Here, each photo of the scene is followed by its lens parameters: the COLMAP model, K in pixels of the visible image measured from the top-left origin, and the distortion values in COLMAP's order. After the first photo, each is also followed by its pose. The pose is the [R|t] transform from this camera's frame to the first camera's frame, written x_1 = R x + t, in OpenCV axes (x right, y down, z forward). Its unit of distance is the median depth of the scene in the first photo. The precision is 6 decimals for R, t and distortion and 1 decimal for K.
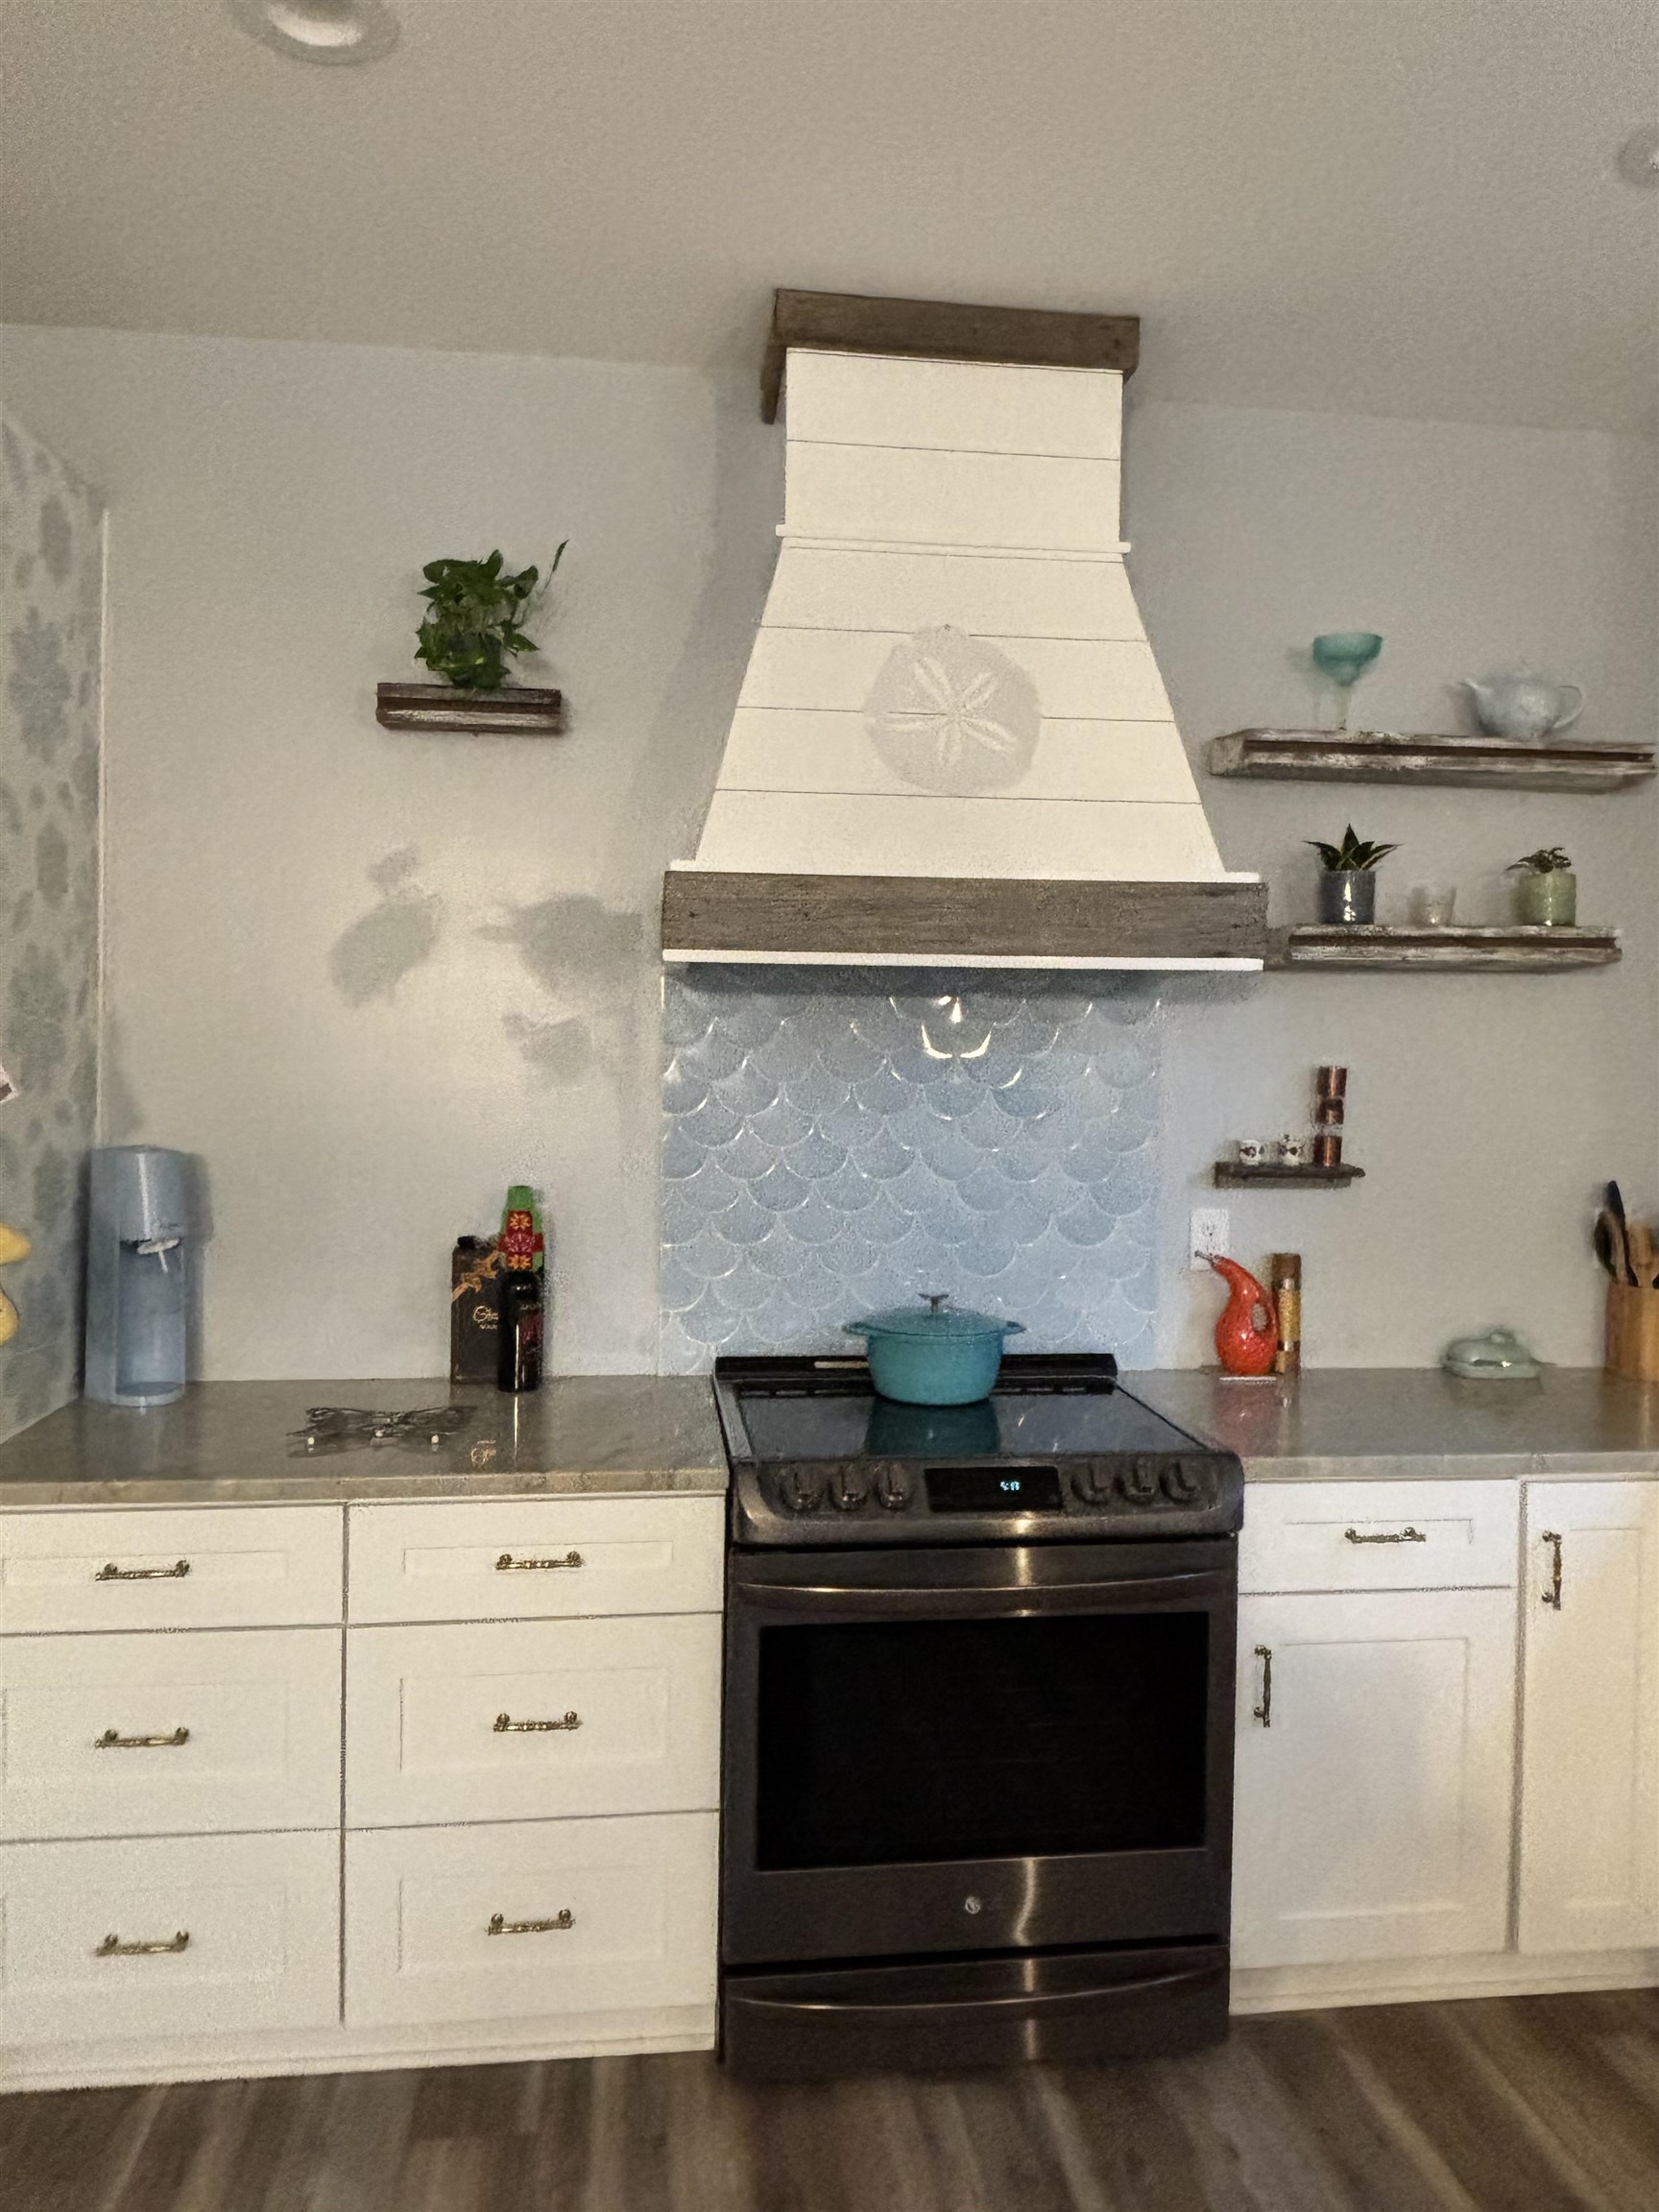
lens RADIAL K [[1577.0, 0, 833.7], [0, 1577.0, 1086.5], [0, 0, 1]] dist [0.030061, -0.001191]
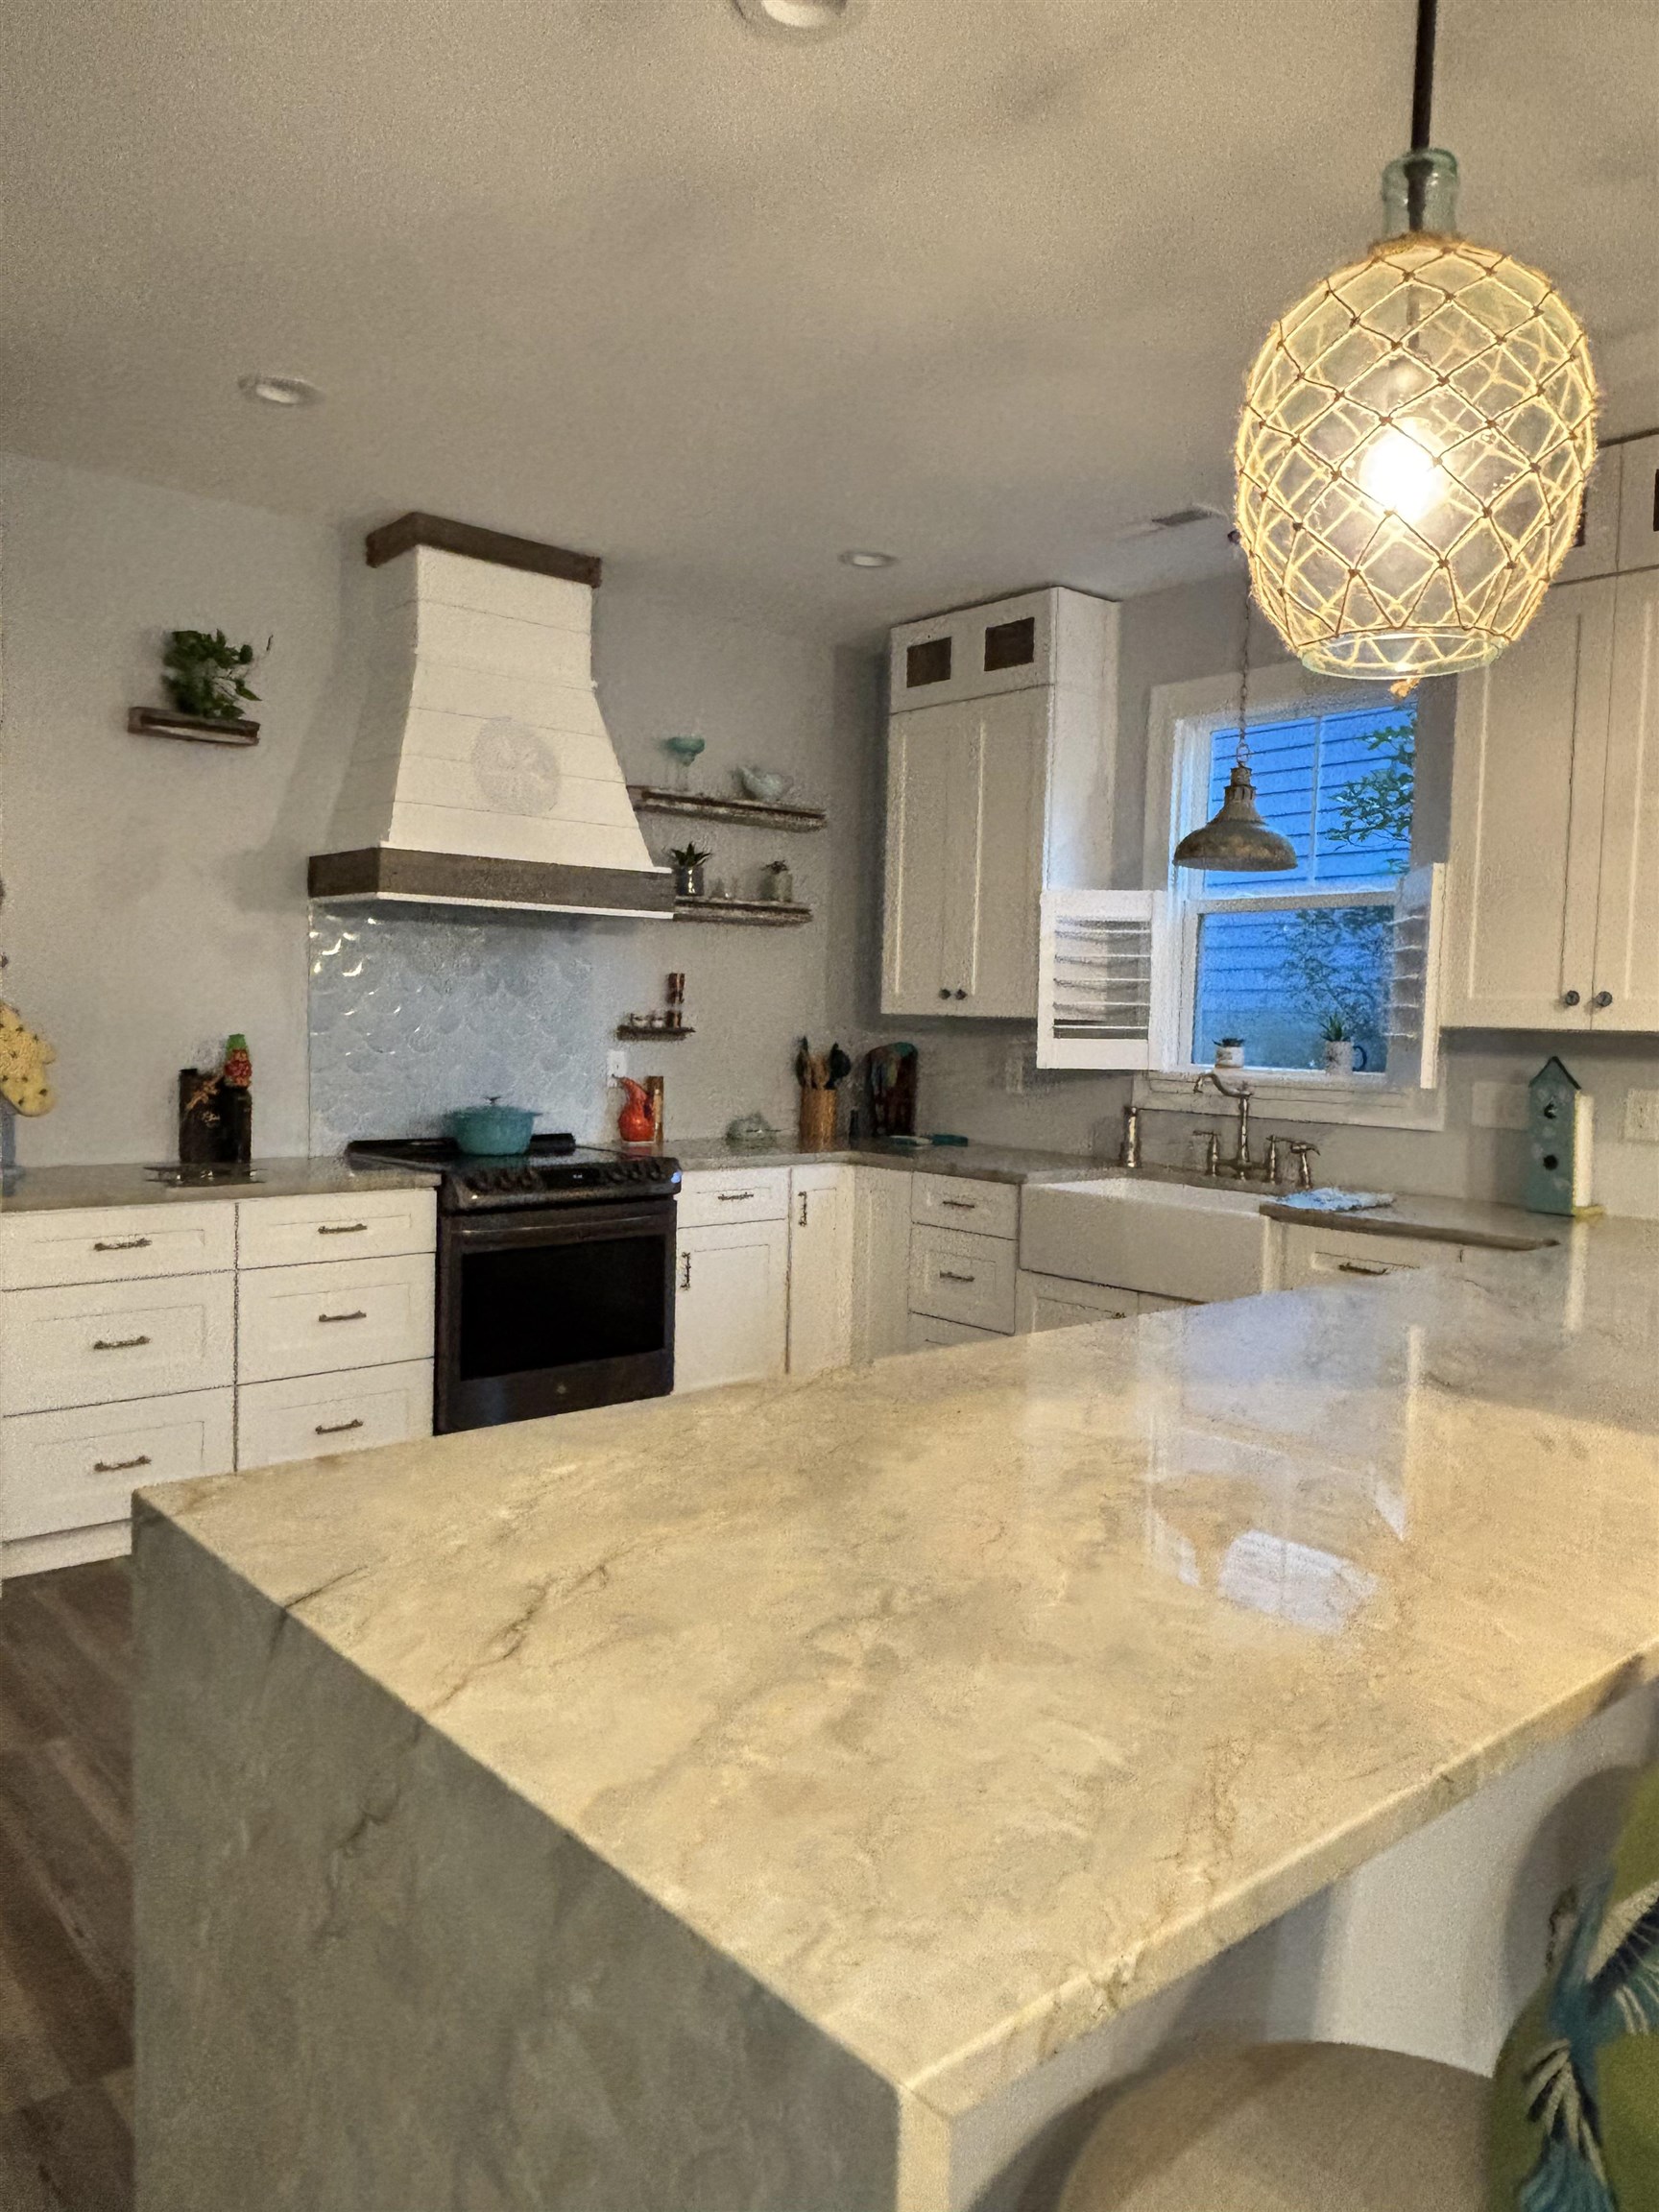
lens RADIAL K [[1523.0, 0, 825.2], [0, 1523.0, 1110.8], [0, 0, 1]] dist [-0.001688, -0.001045]
pose [[0.836624, -0.027750, 0.547074, -0.530684], [0.001897, 0.998857, 0.047764, 0.065748], [-0.547774, -0.038923, 0.835720, -0.594001]]
